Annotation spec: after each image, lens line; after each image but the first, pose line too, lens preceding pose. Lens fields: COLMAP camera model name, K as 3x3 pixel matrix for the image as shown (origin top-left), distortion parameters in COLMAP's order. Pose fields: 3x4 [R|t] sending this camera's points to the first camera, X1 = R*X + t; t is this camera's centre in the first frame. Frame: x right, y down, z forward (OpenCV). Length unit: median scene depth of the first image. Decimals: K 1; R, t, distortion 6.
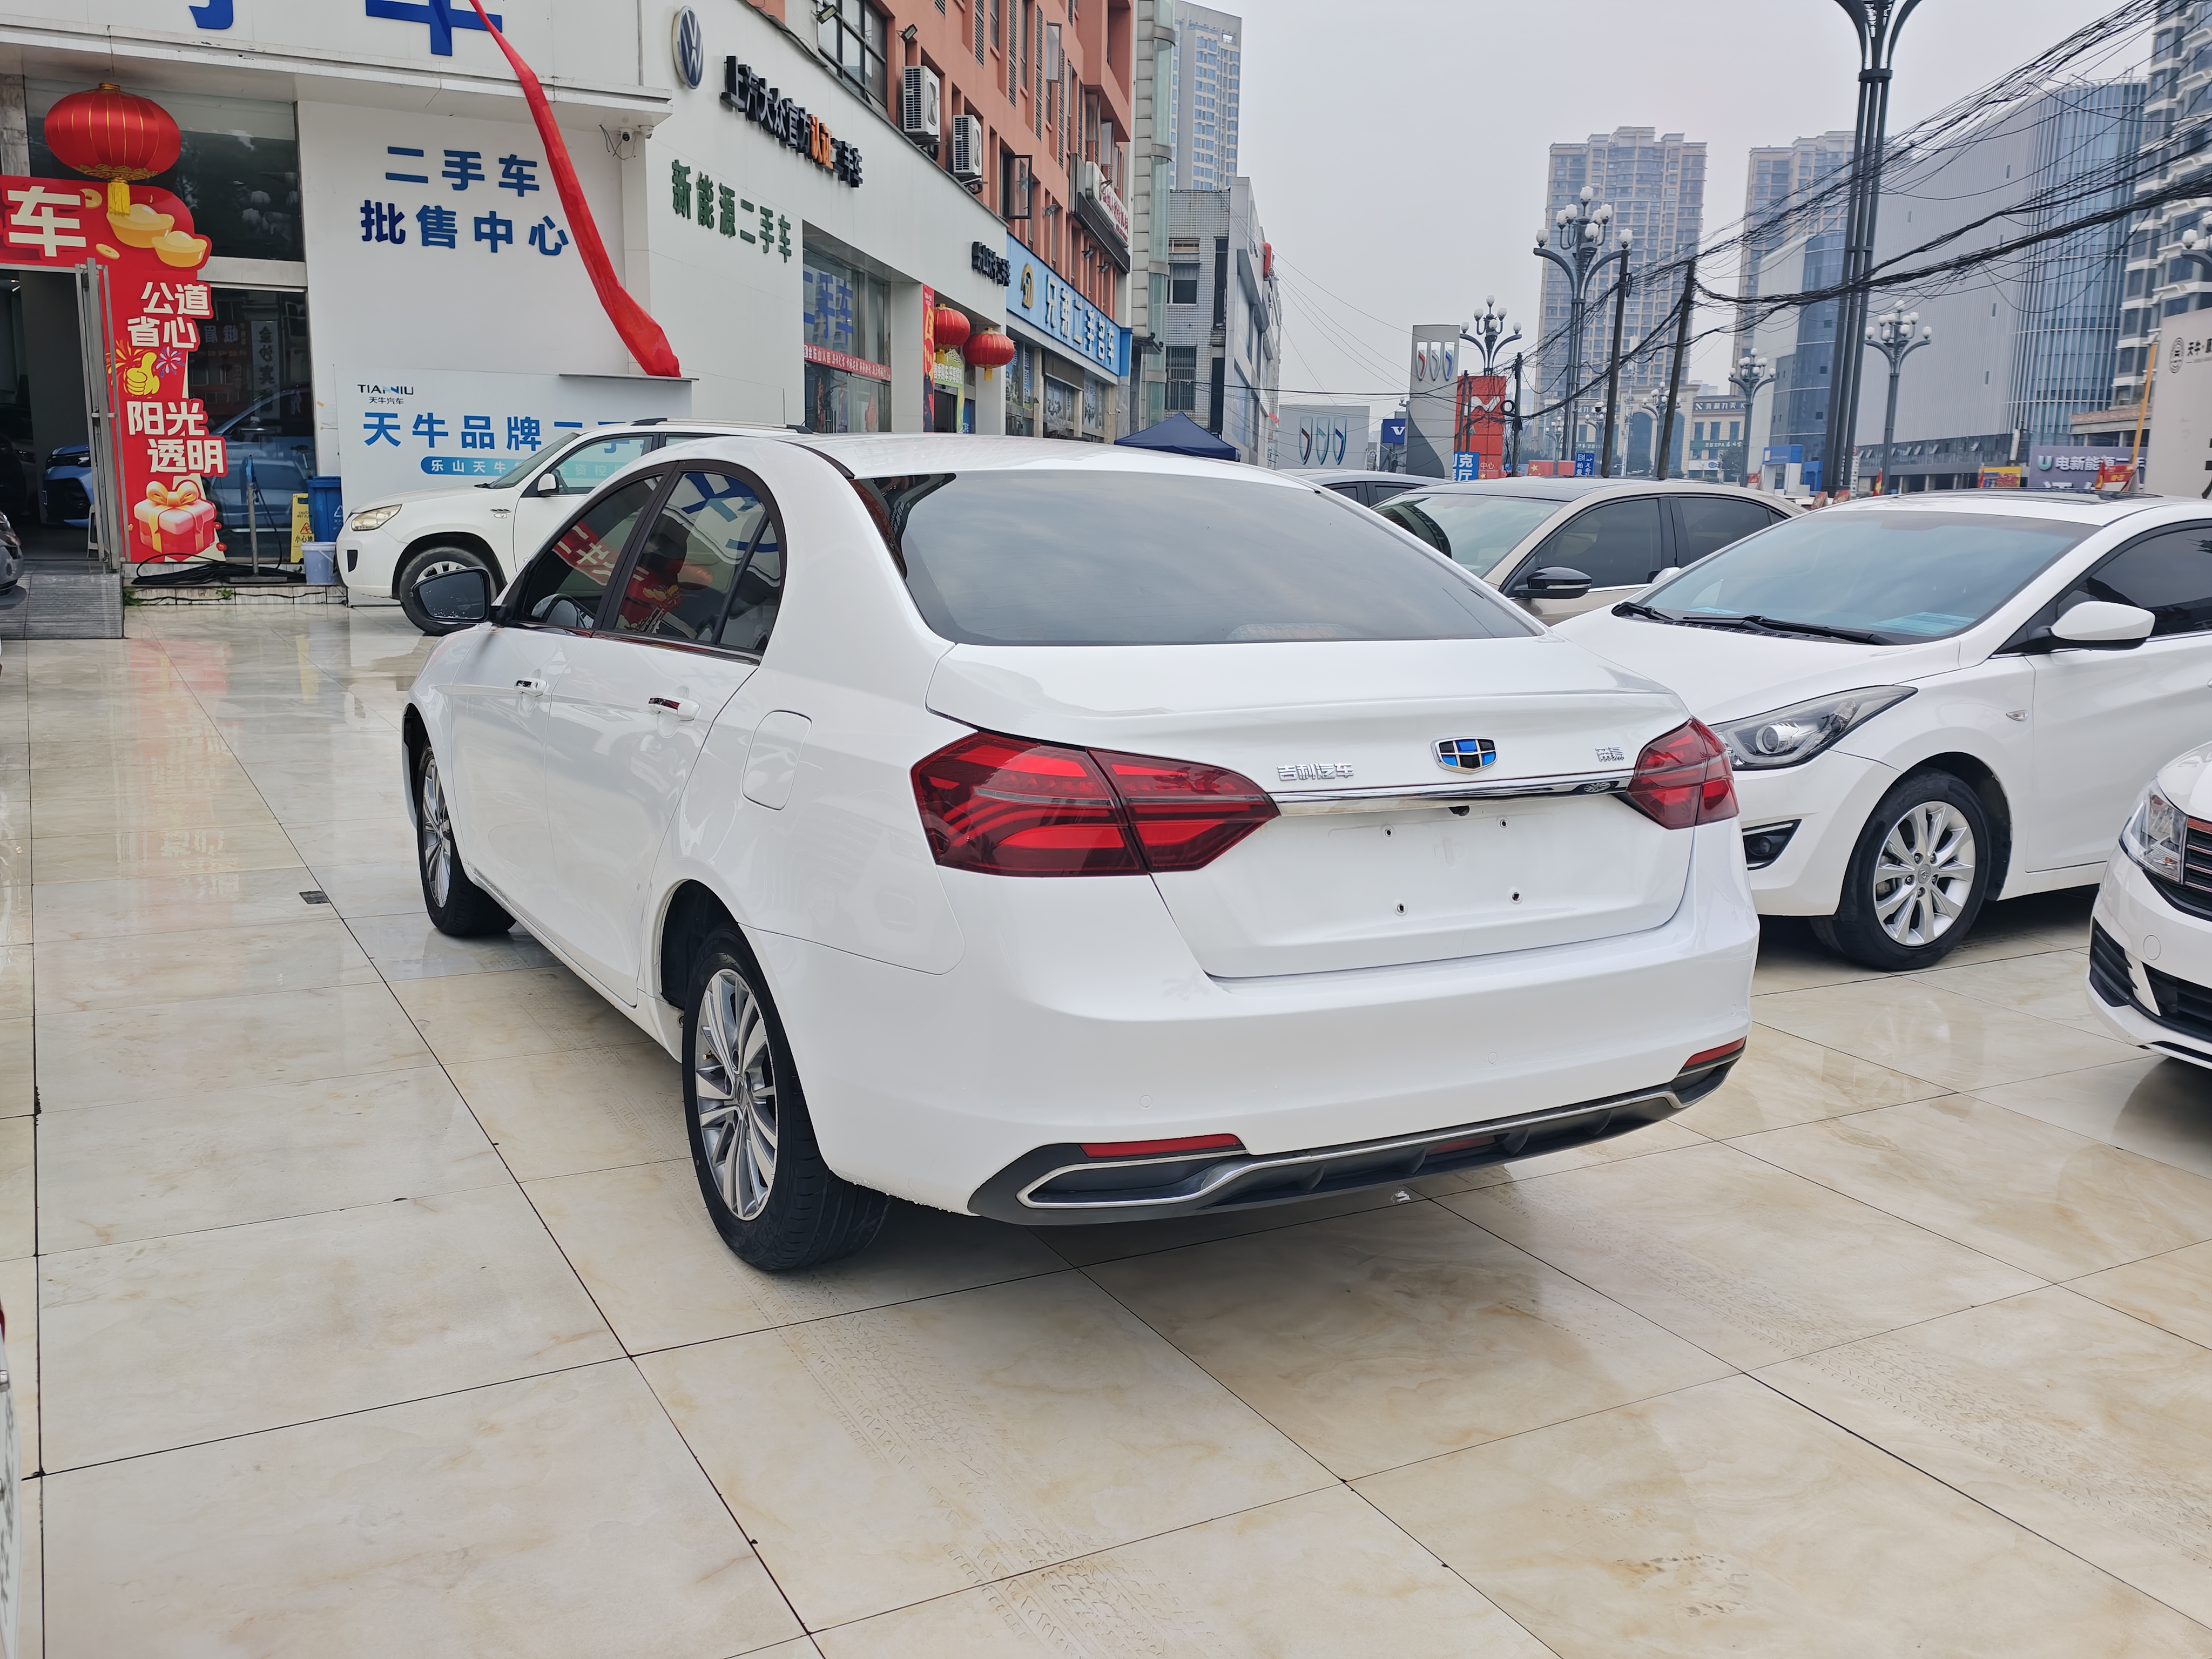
lens RADIAL K [[1873.8, 0, 1117.5], [0, 1873.8, 828.4], [0, 0, 1]] dist [0.080719, -0.099845]
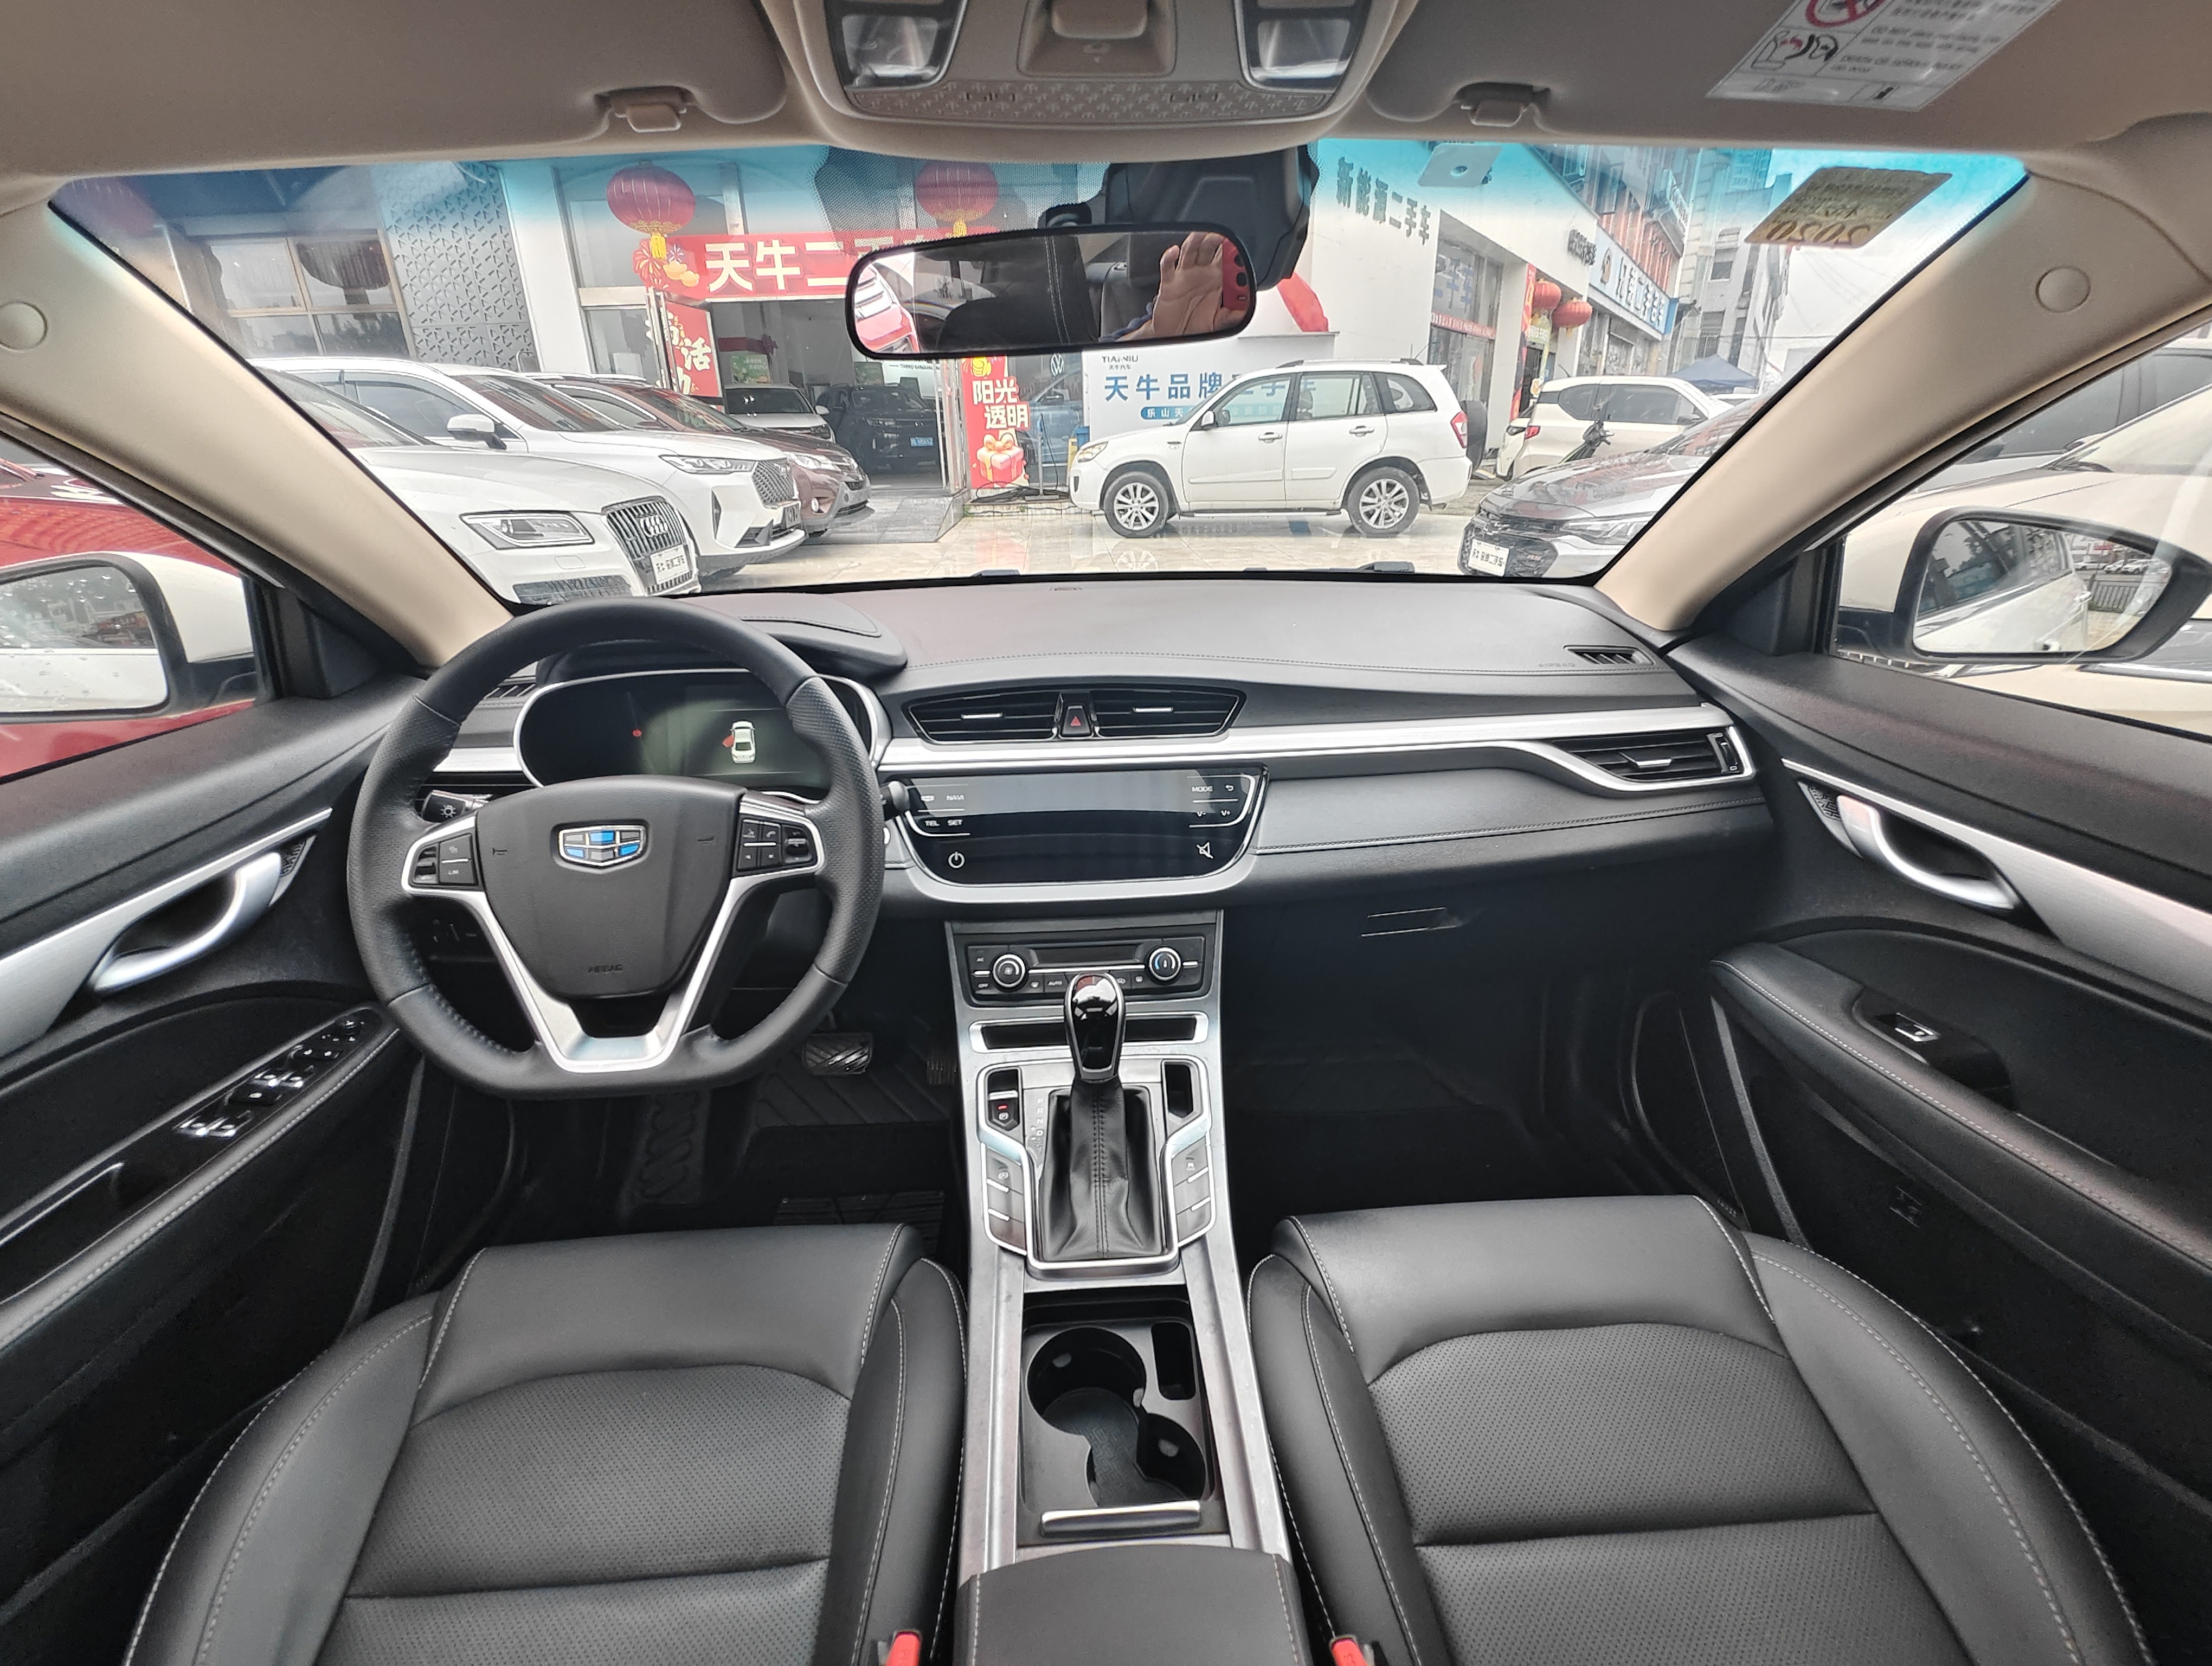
lens RADIAL K [[978.6, 0, 1099.7], [0, 978.6, 816.6], [0, 0, 1]] dist [-0.002601, -0.000324]
pose [[0.889488, 0.125587, -0.439363, -0.029385], [-0.038294, 0.978596, 0.202195, -0.040114], [0.455352, -0.163025, 0.875259, 0.280345]]
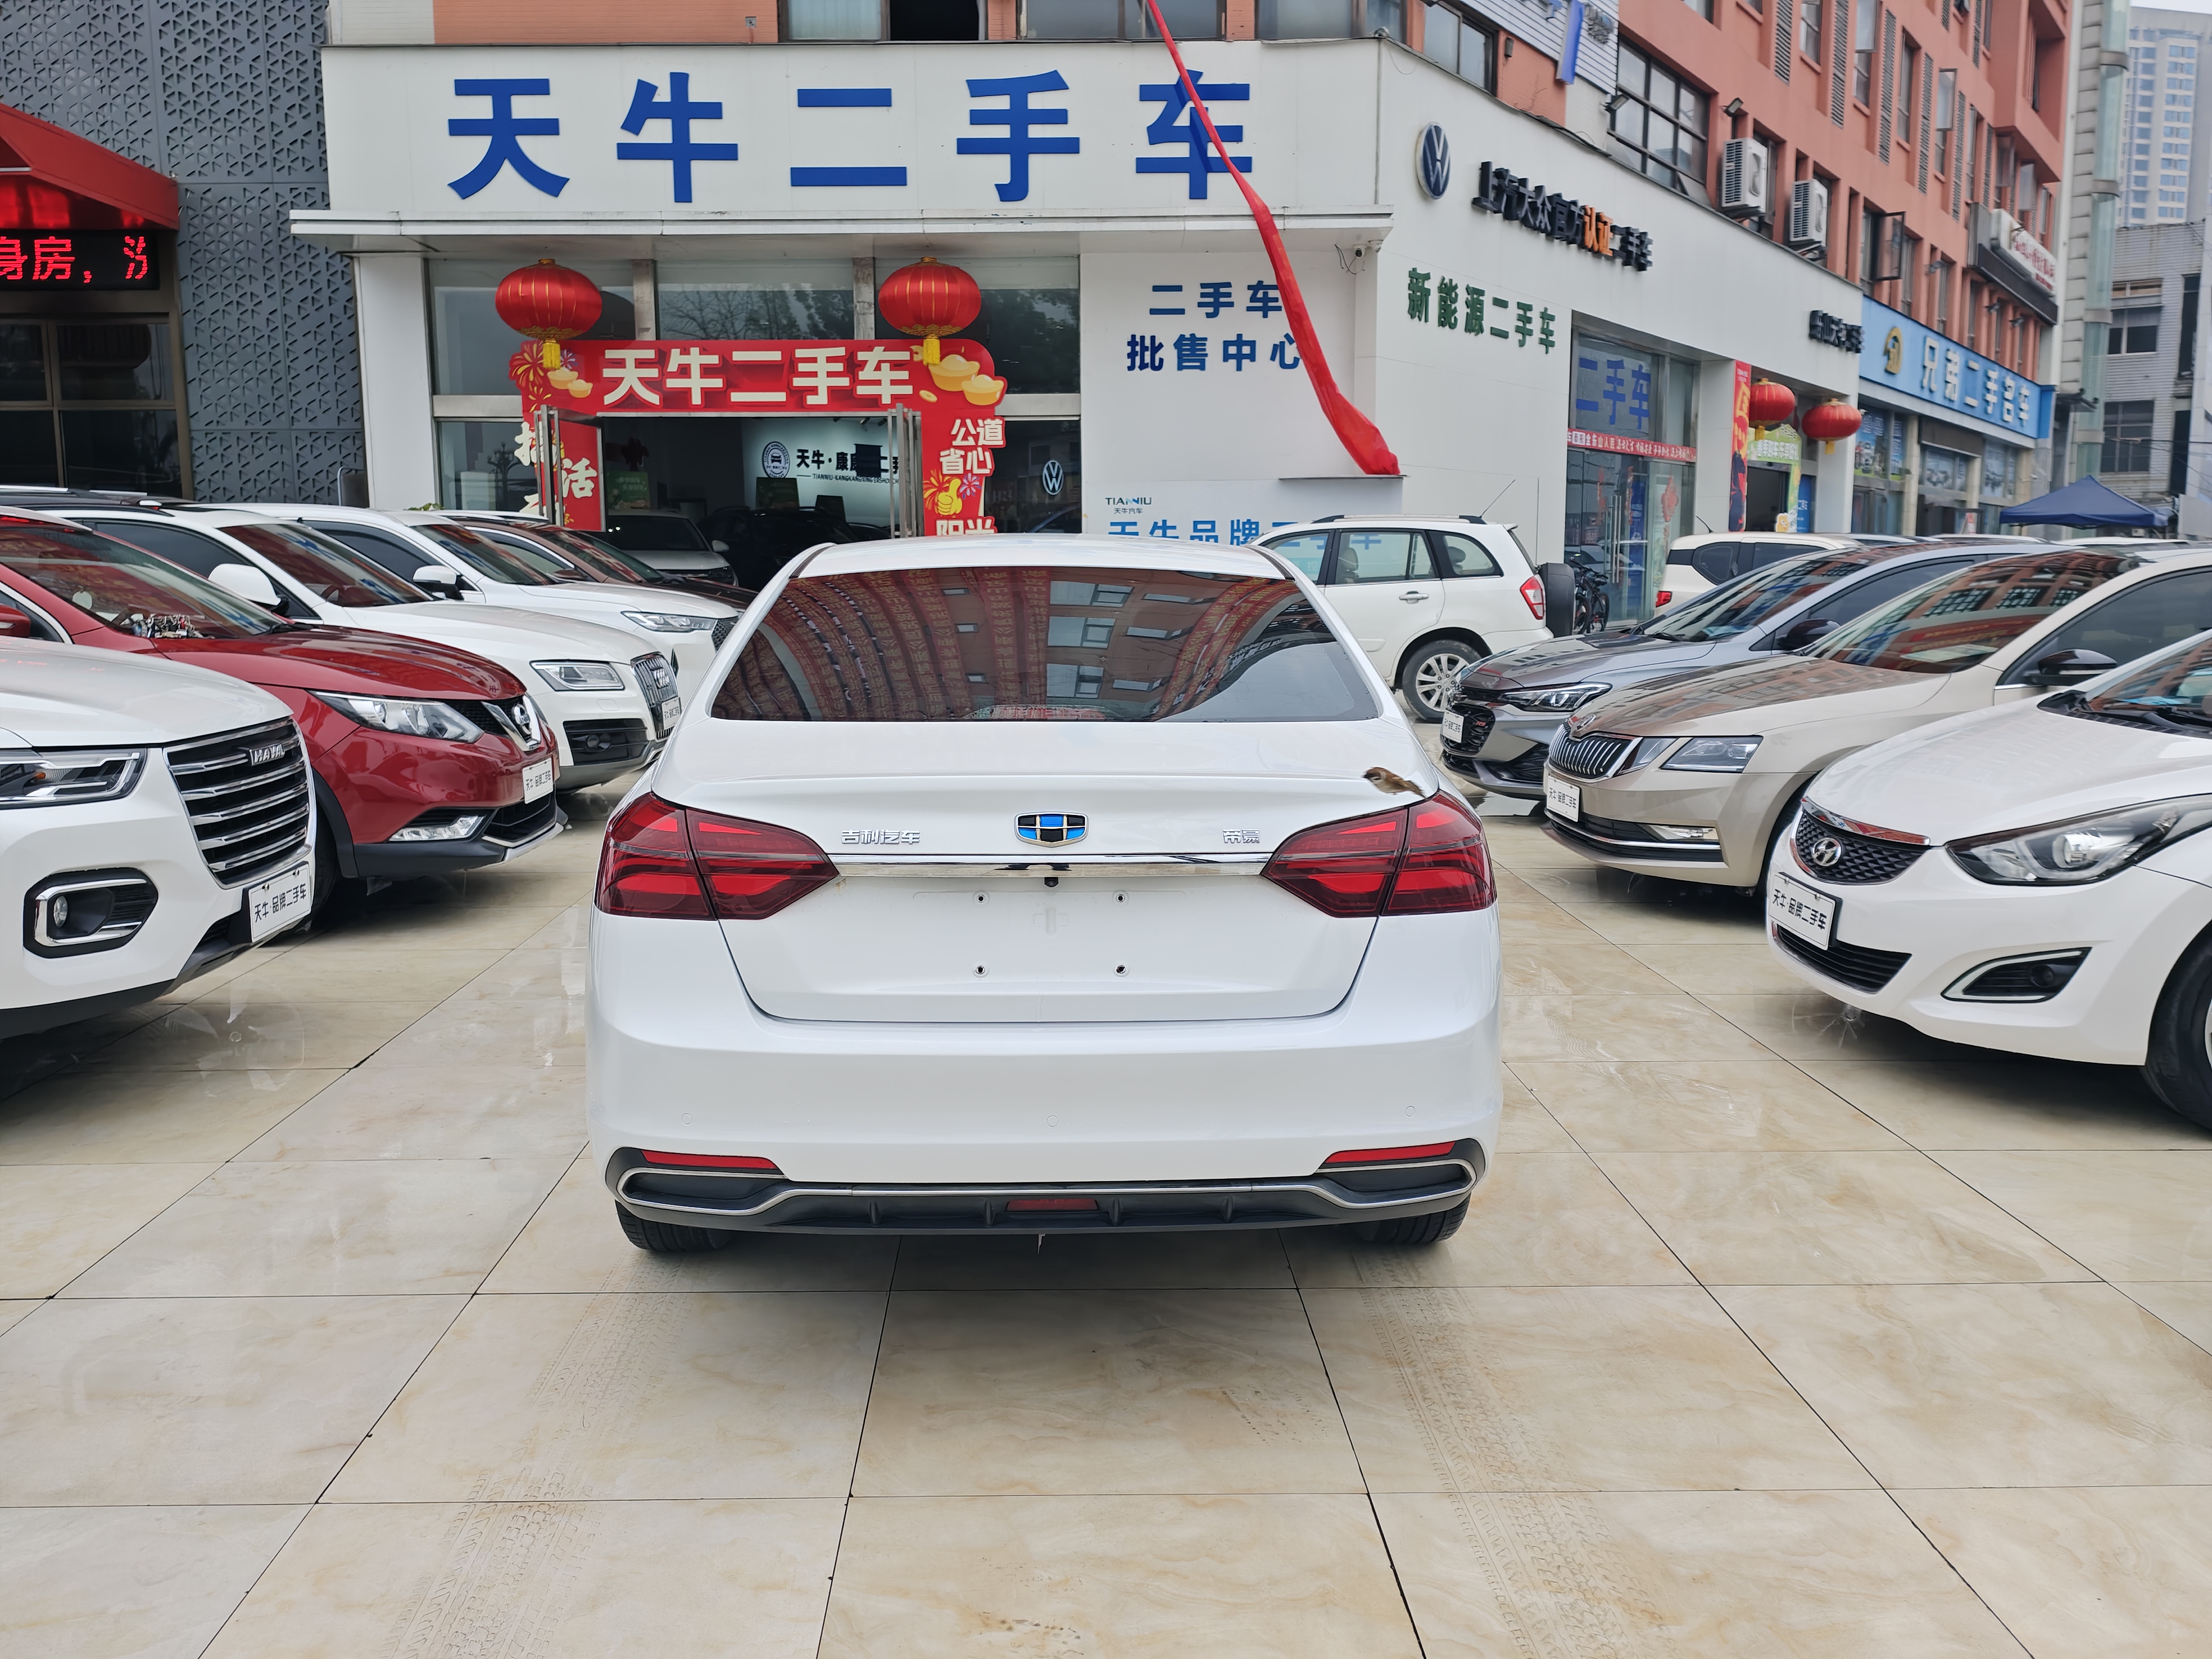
lens RADIAL K [[1876.7, 0, 1106.0], [0, 1876.7, 829.5], [0, 0, 1]] dist [0.082232, -0.099620]
pose [[0.885621, 0.039697, -0.462708, 0.123365], [-0.060763, 0.997680, -0.030705, -0.001523], [0.460416, 0.055309, 0.885979, 0.015363]]
